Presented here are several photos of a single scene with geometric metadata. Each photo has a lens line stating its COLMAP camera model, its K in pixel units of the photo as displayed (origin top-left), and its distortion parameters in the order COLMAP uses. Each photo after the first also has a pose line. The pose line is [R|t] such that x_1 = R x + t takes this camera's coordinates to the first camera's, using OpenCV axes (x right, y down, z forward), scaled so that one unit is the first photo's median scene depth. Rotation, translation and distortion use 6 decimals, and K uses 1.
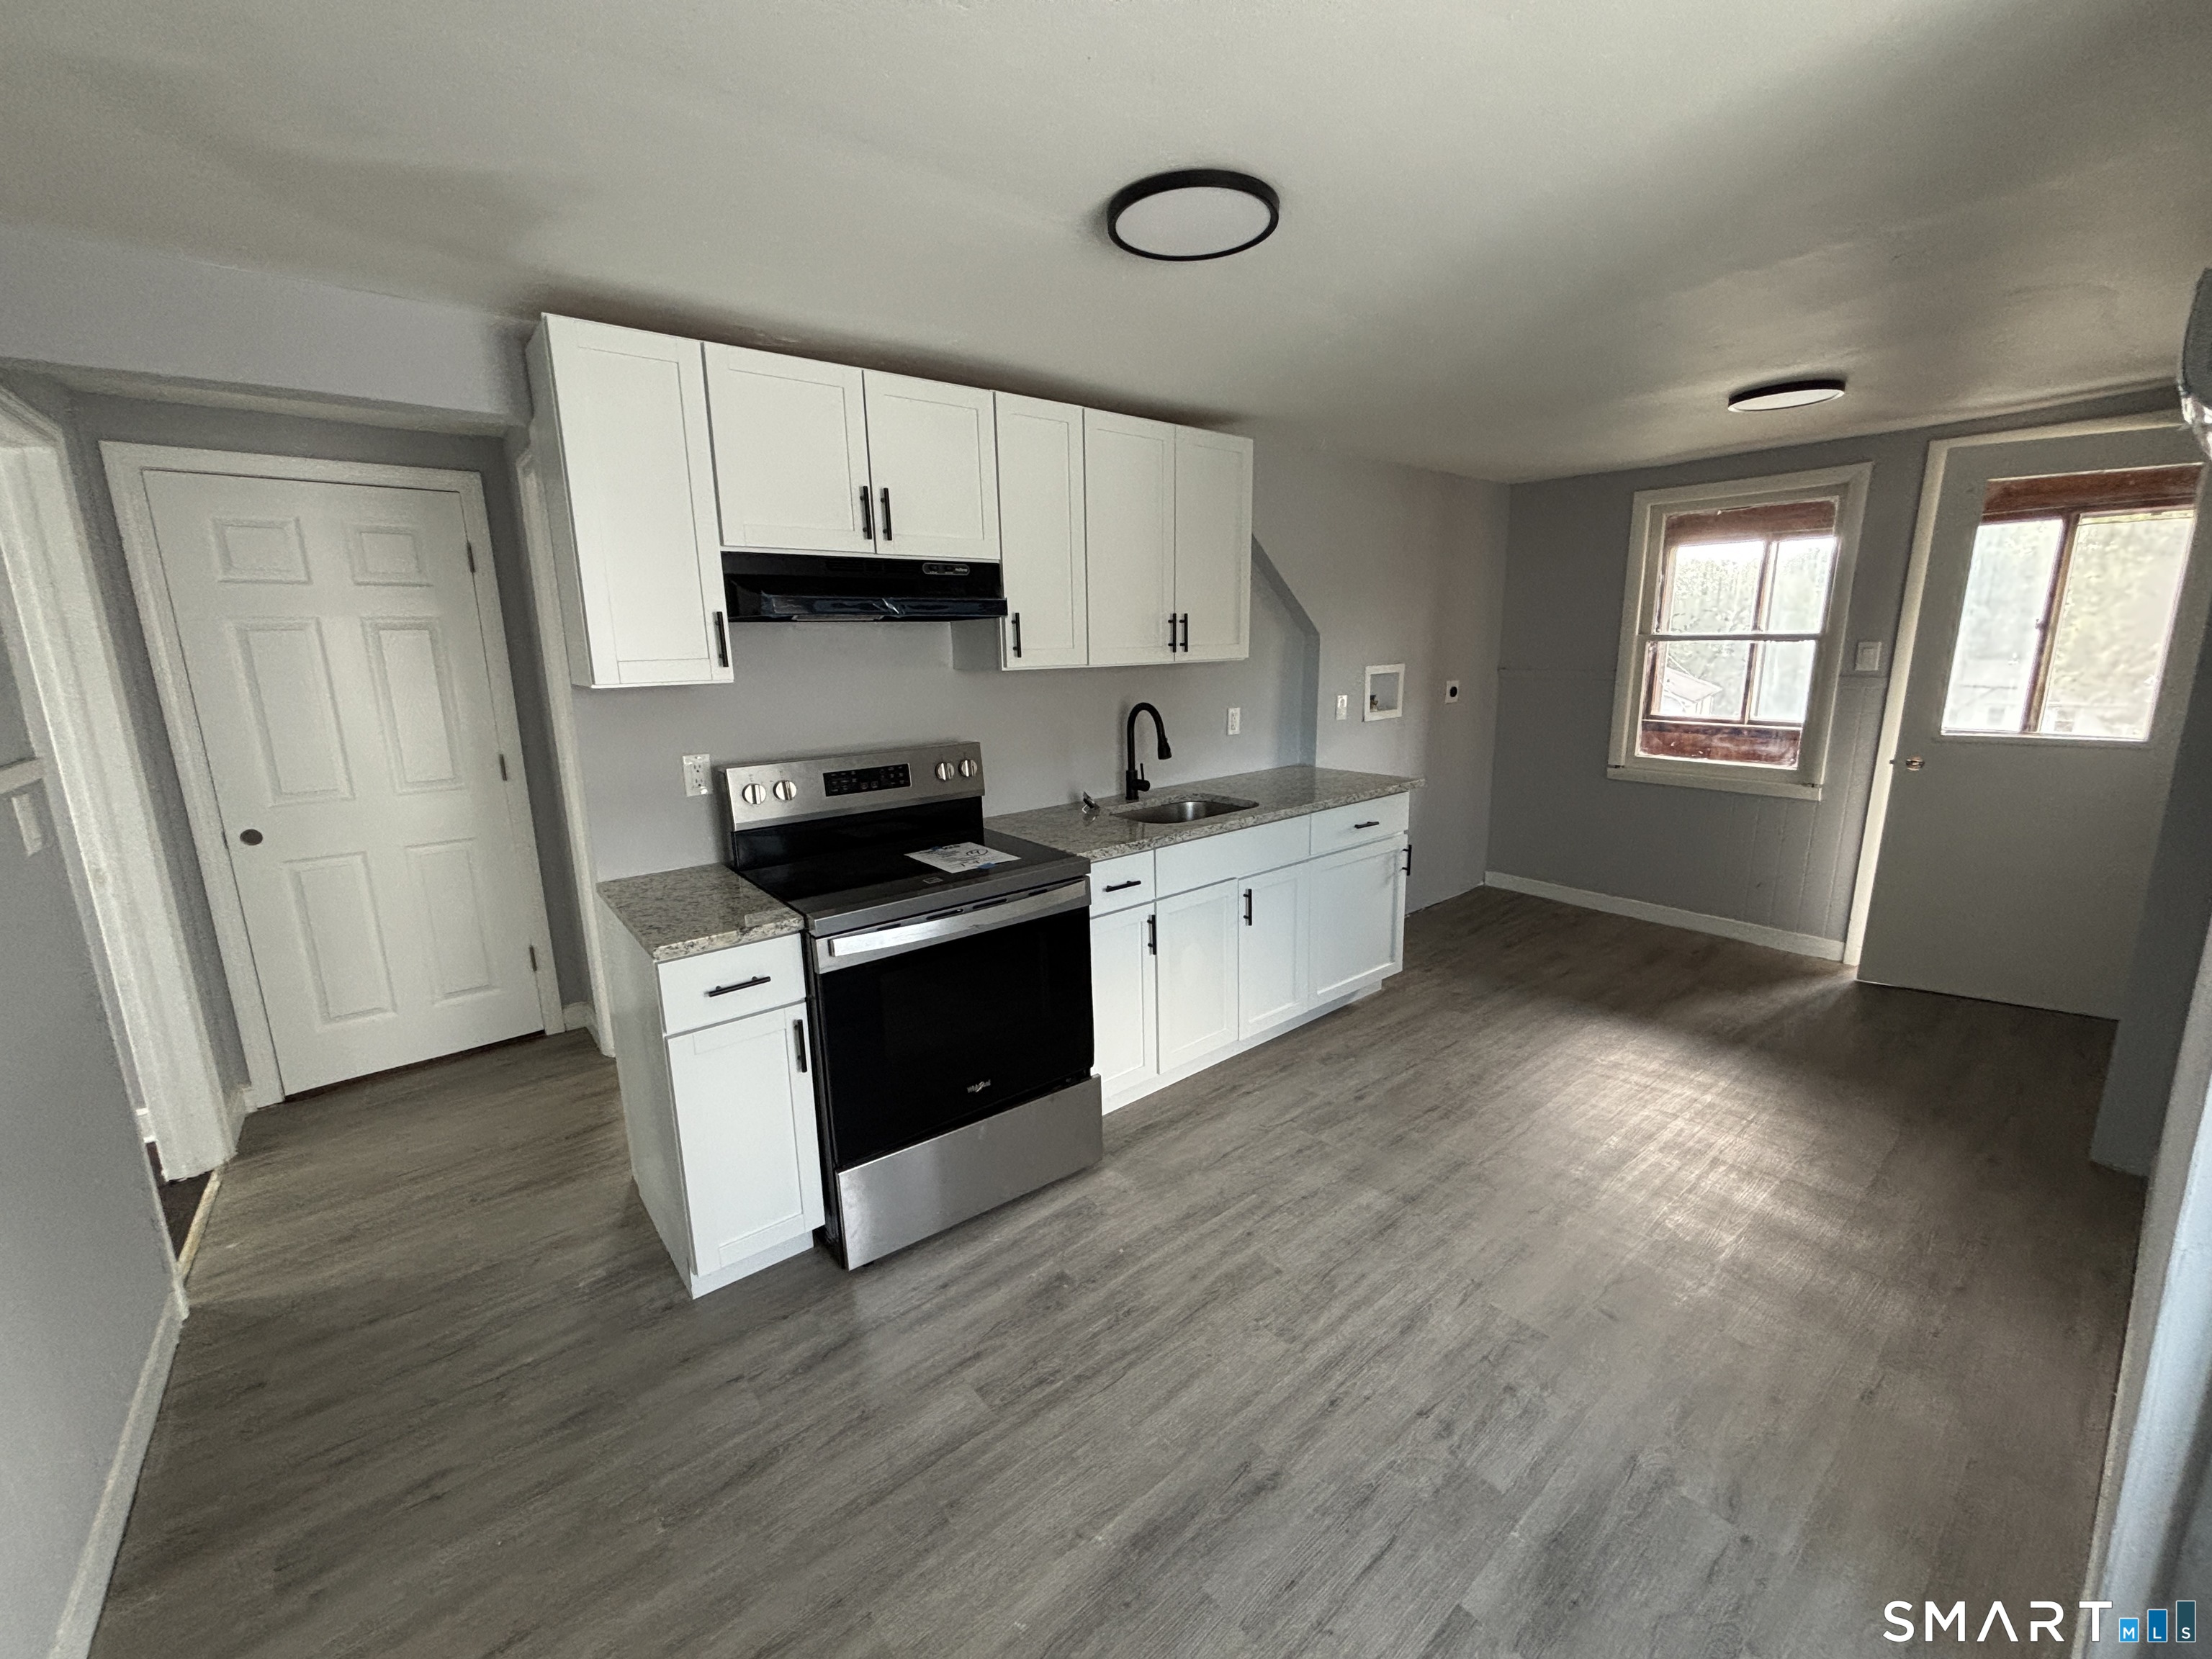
lens RADIAL K [[888.1, 0, 1106.0], [0, 888.1, 829.5], [0, 0, 1]] dist [0.002312, 0.000377]
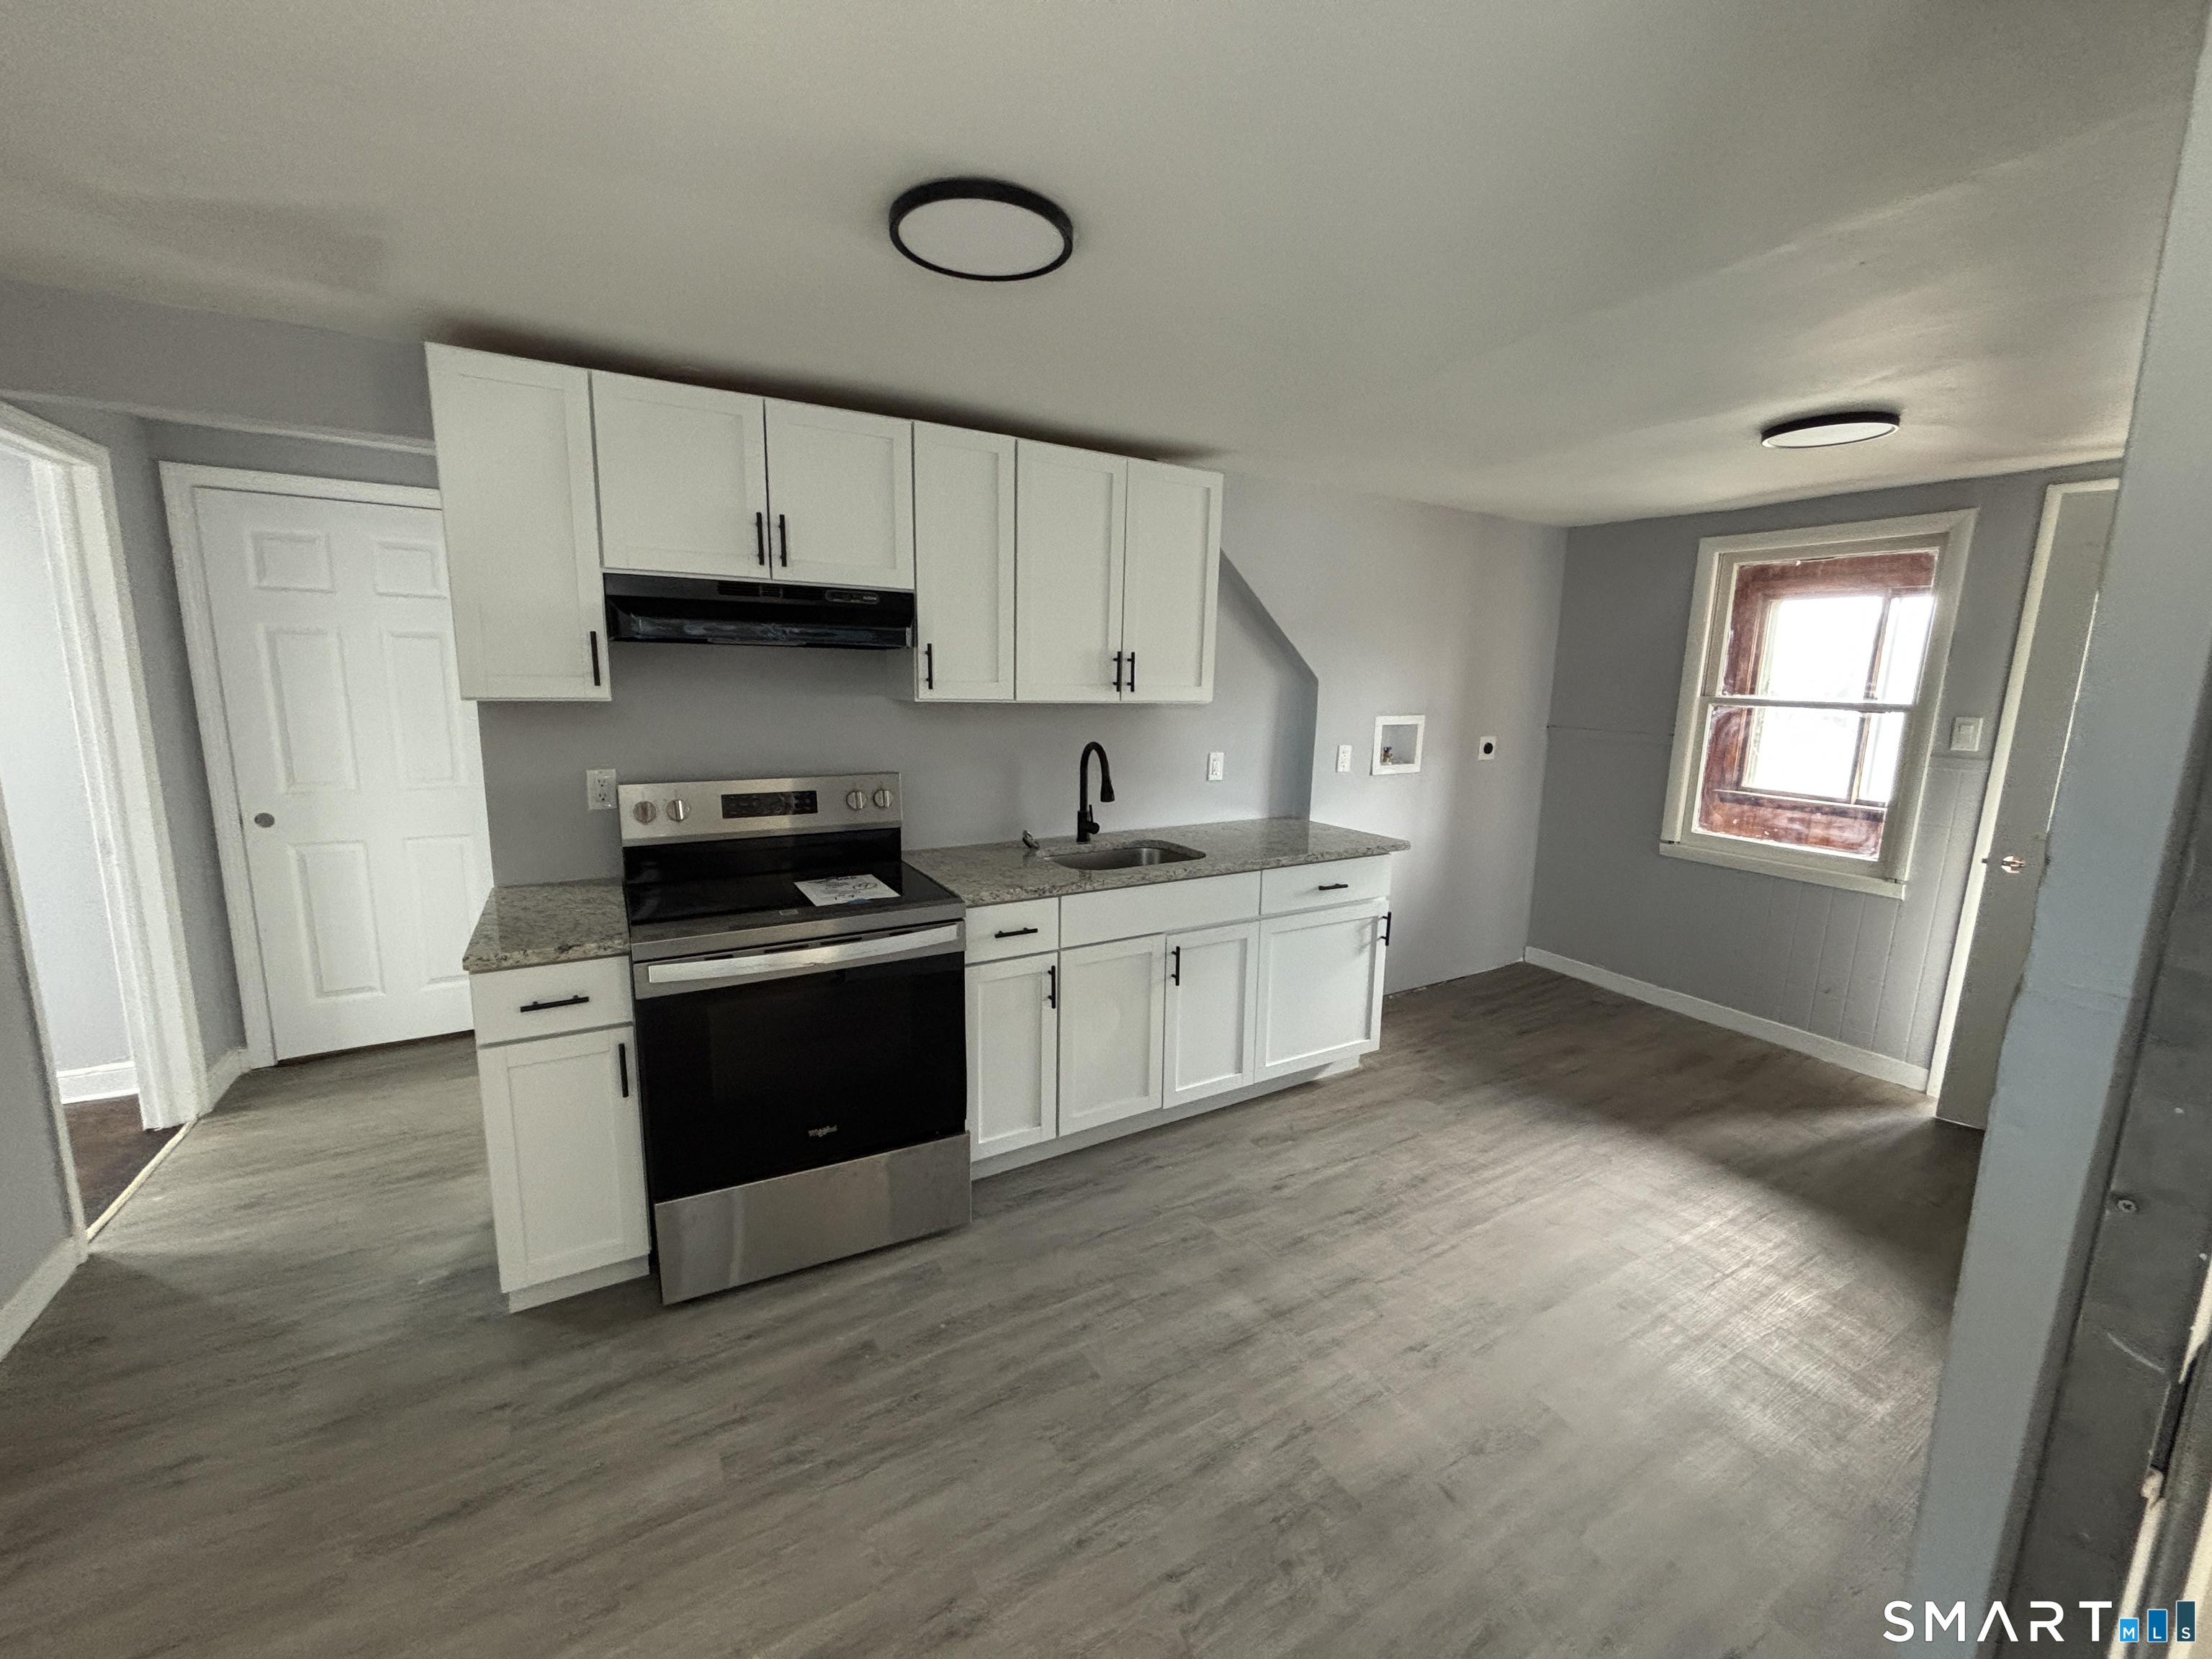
lens RADIAL K [[888.1, 0, 1106.0], [0, 888.1, 829.5], [0, 0, 1]] dist [0.002312, 0.000377]
pose [[0.987507, 0.068293, -0.142007, 0.234210], [-0.073431, 0.996811, -0.031252, -0.023388], [0.139420, 0.041290, 0.989372, 0.066276]]
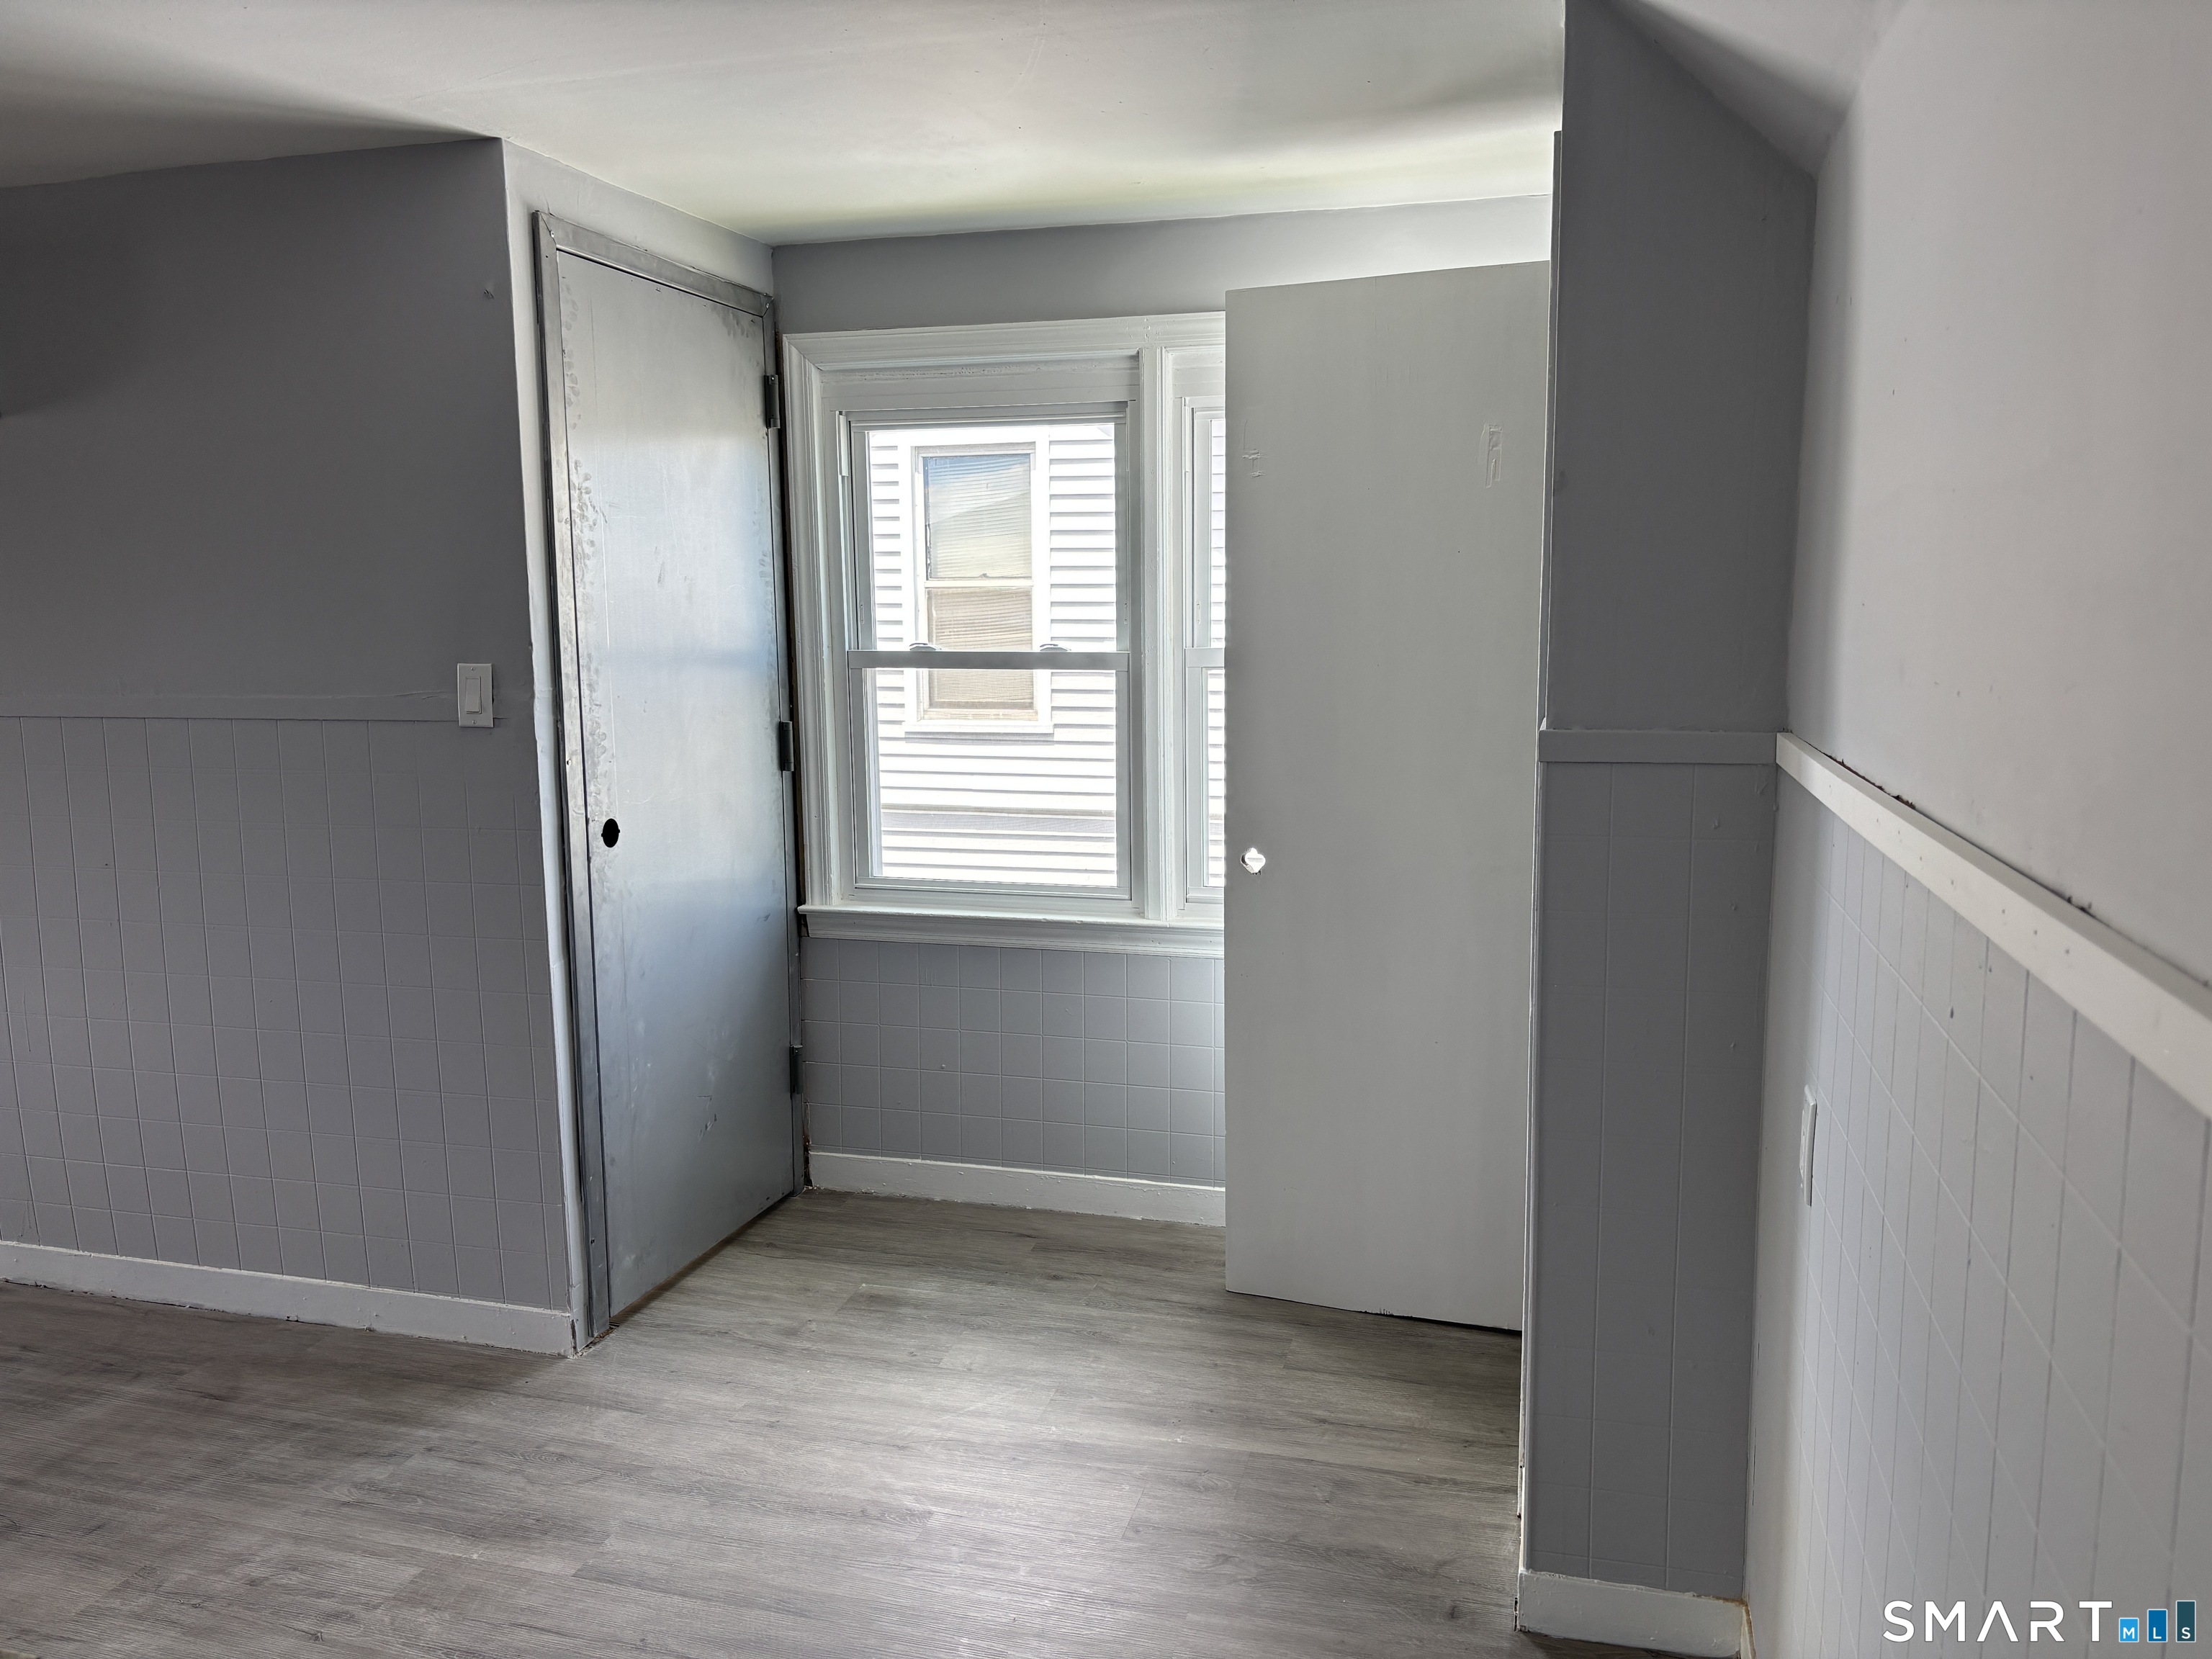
lens RADIAL K [[1711.0, 0, 1106.0], [0, 1711.0, 829.5], [0, 0, 1]] dist [-0.002241, -0.002702]
pose [[-0.582033, -0.085460, 0.808662, -0.709596], [0.191705, 0.952011, 0.238588, -0.120783], [-0.790245, 0.293891, -0.537718, 0.671207]]
